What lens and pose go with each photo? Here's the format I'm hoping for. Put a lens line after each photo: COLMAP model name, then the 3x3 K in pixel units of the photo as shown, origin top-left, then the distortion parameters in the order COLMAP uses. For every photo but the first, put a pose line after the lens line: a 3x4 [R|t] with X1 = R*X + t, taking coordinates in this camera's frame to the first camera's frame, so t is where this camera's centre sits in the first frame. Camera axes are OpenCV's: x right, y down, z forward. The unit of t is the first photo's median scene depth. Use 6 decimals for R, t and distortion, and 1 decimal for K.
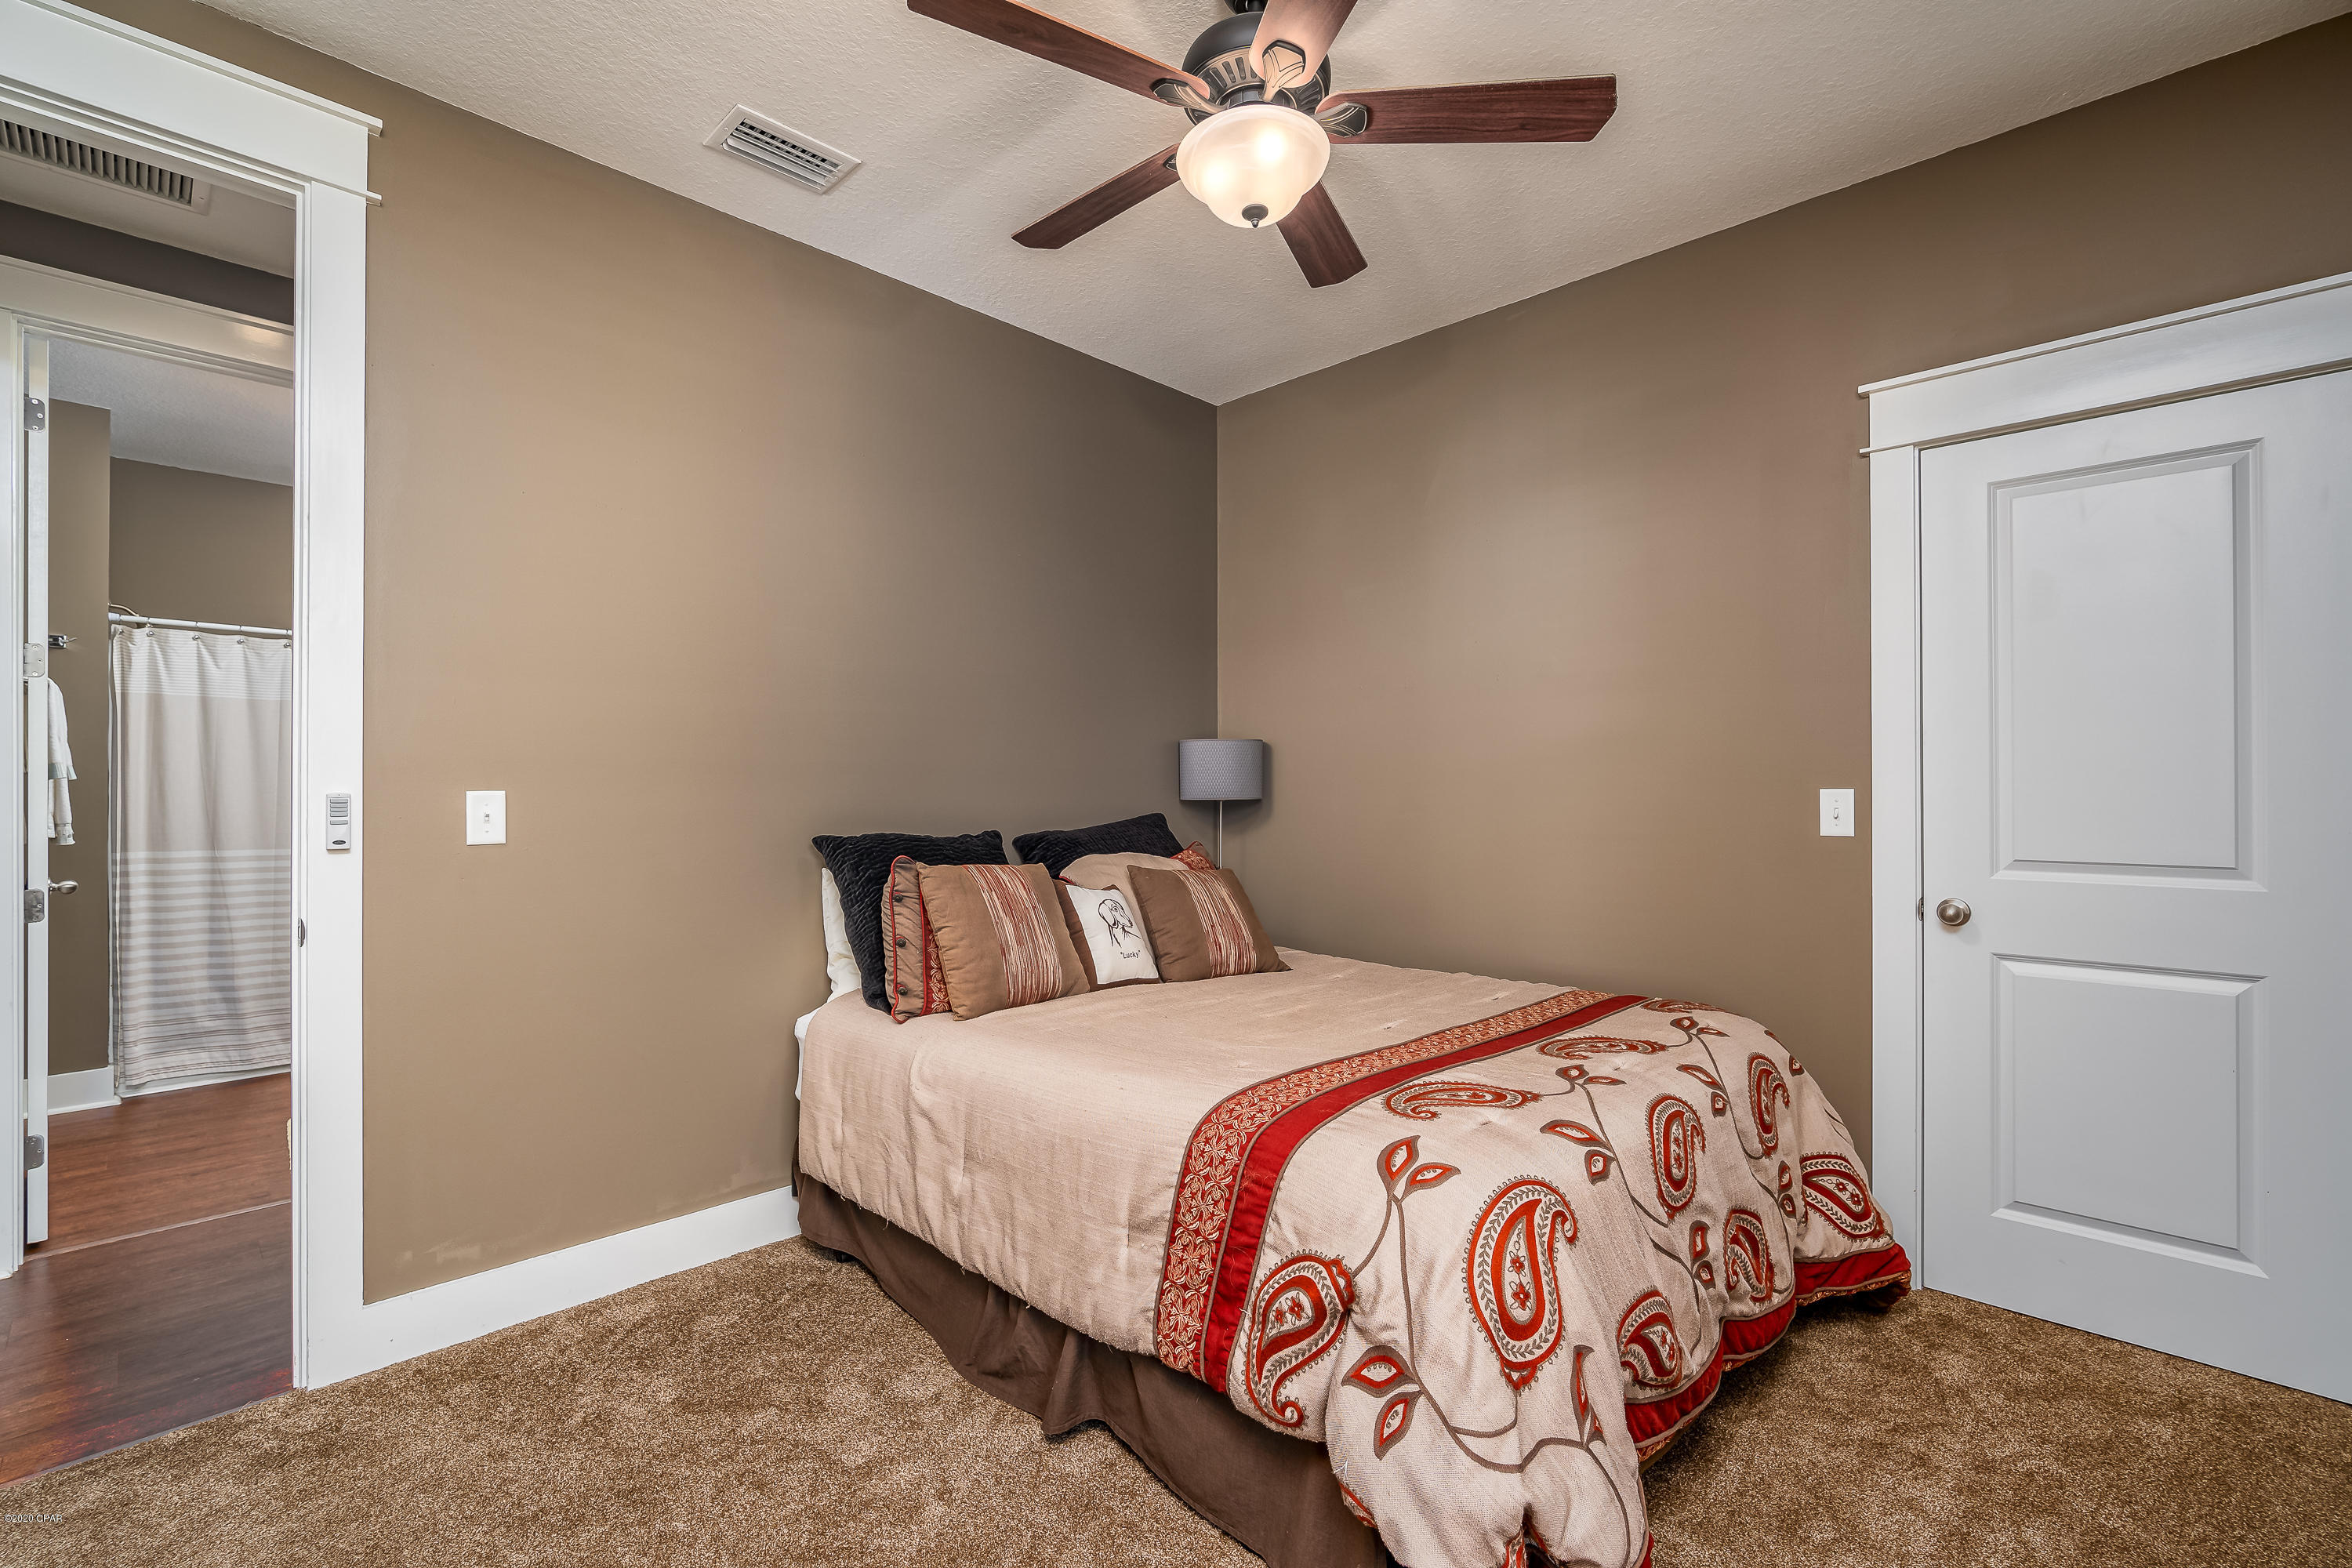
lens RADIAL K [[1028.6, 0, 1176.0], [0, 1028.6, 784.0], [0, 0, 1]] dist [-0.000712, -0.000096]
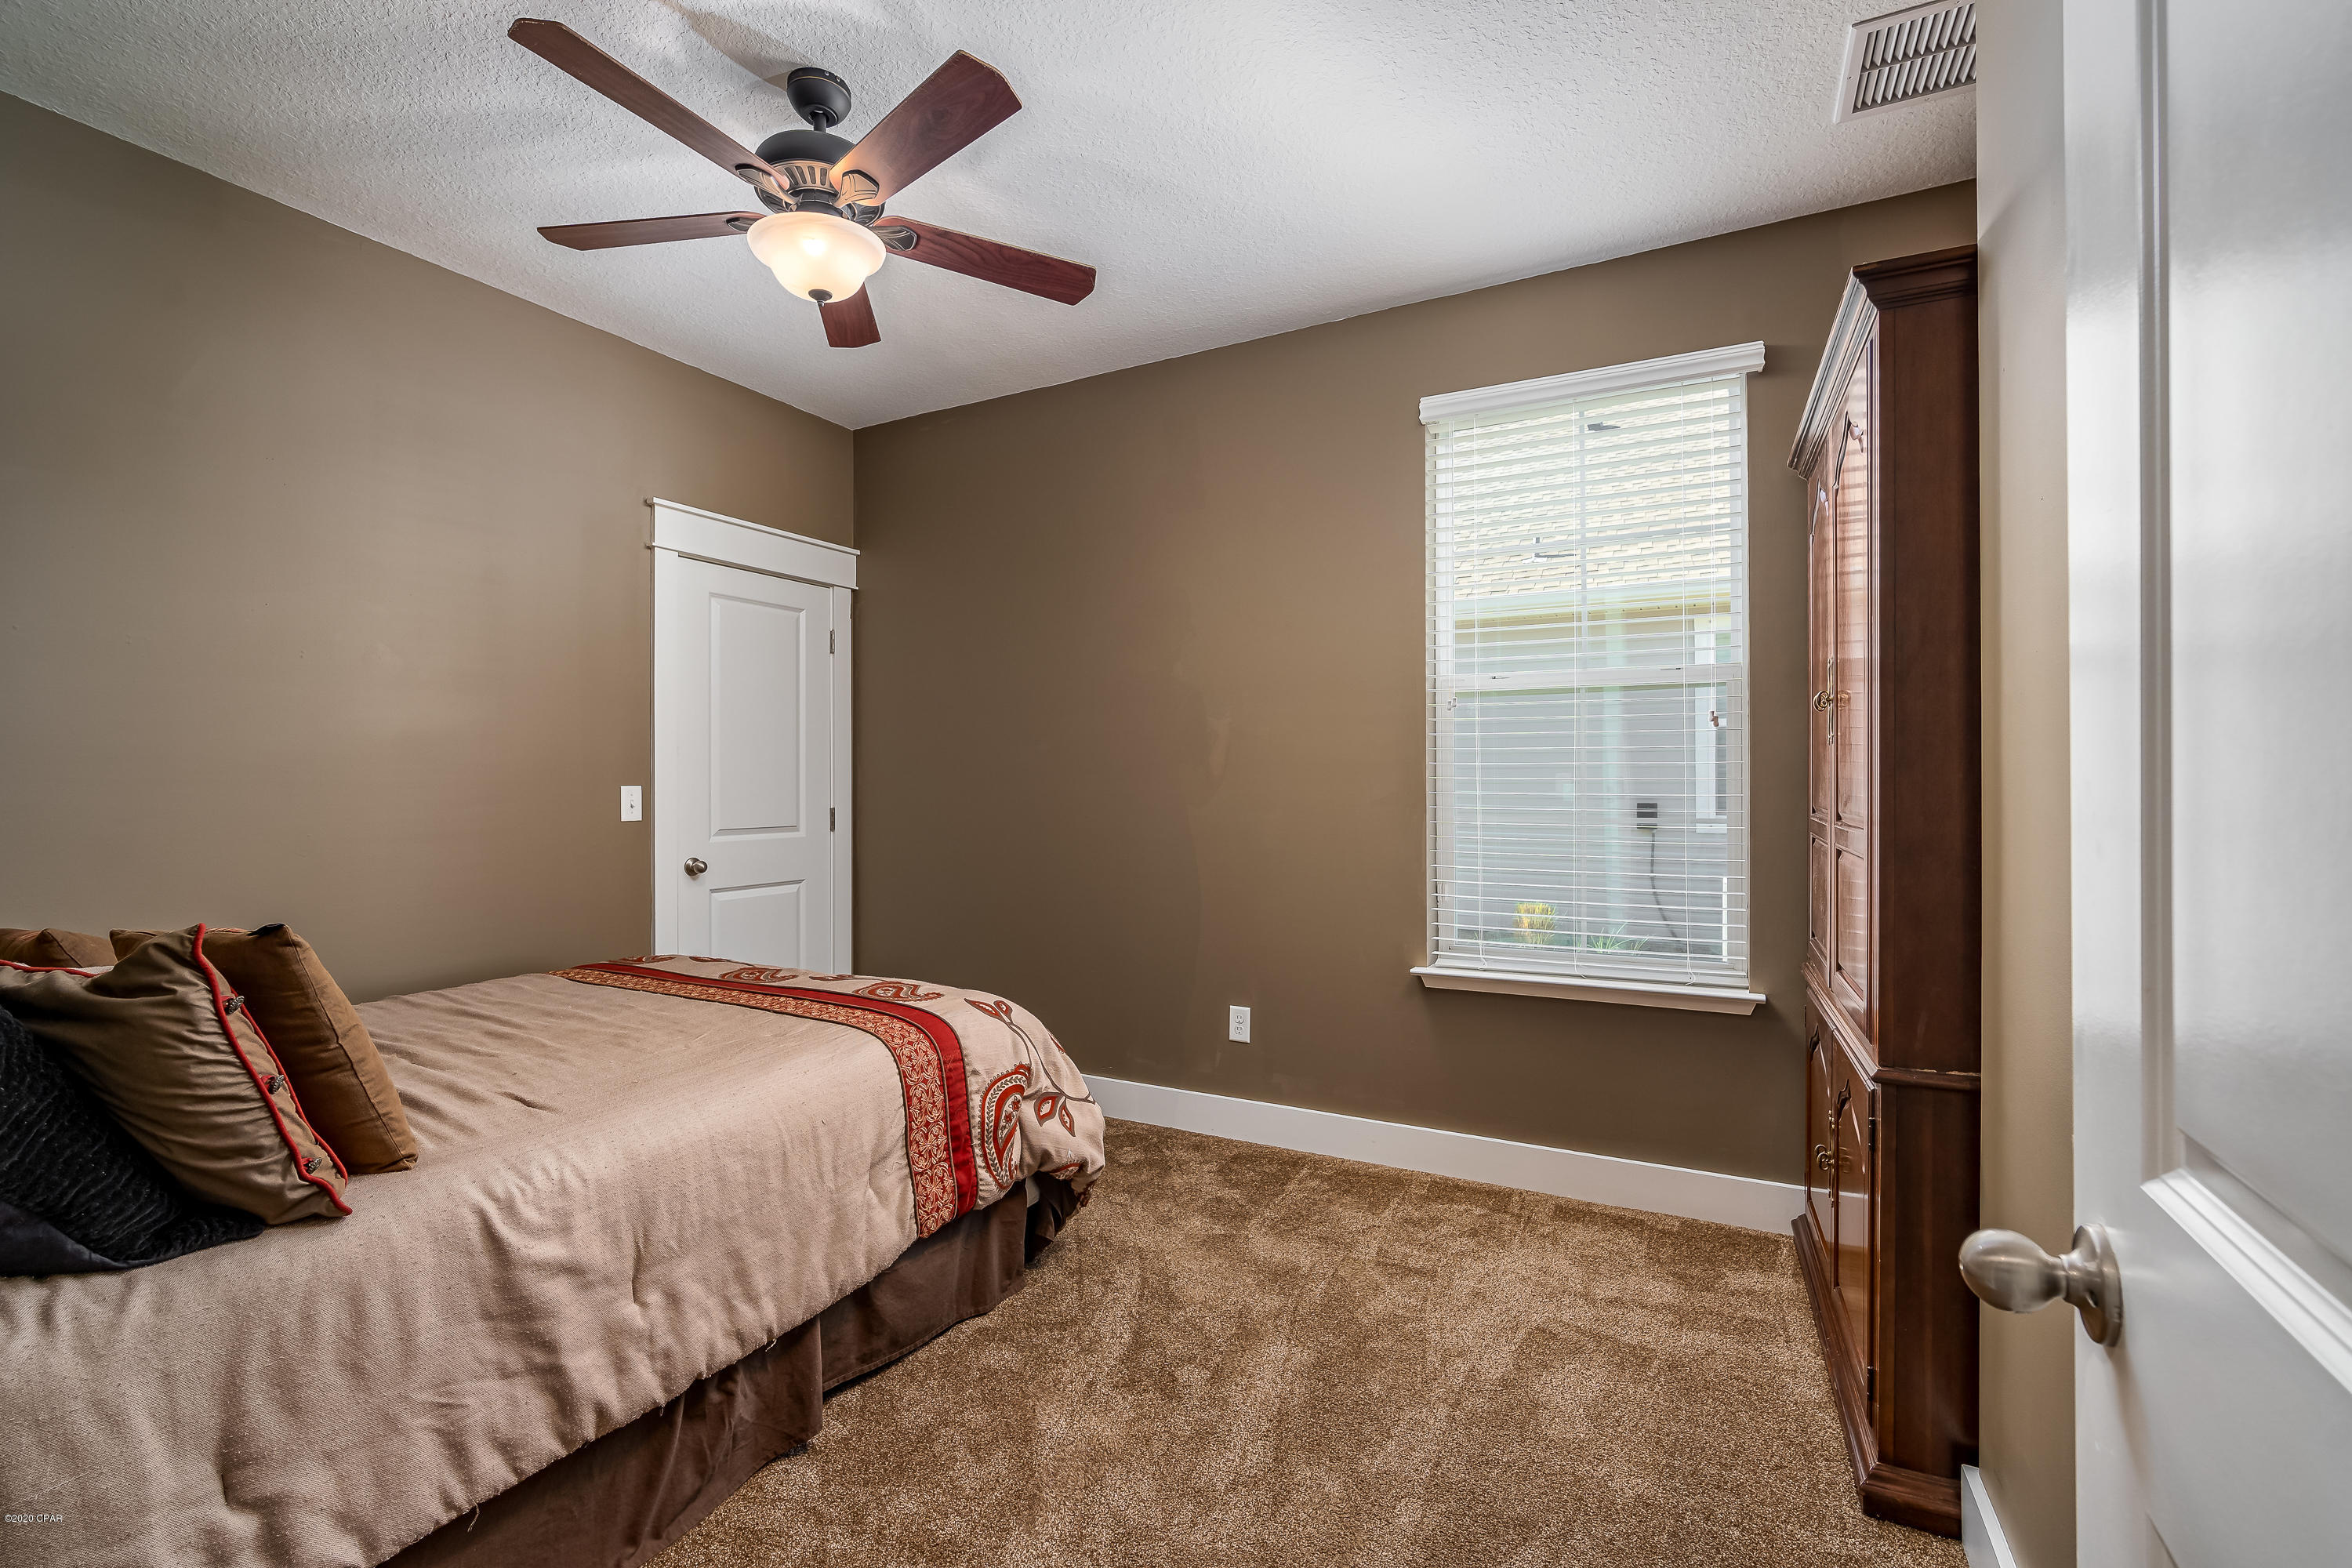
lens RADIAL K [[1028.6, 0, 1176.0], [0, 1028.6, 784.0], [0, 0, 1]] dist [-0.000712, -0.000096]
pose [[-0.274327, 0.003843, 0.961629, -1.042756], [0.000315, 0.999992, -0.003906, 0.009586], [-0.961636, -0.000768, -0.274326, 0.835268]]
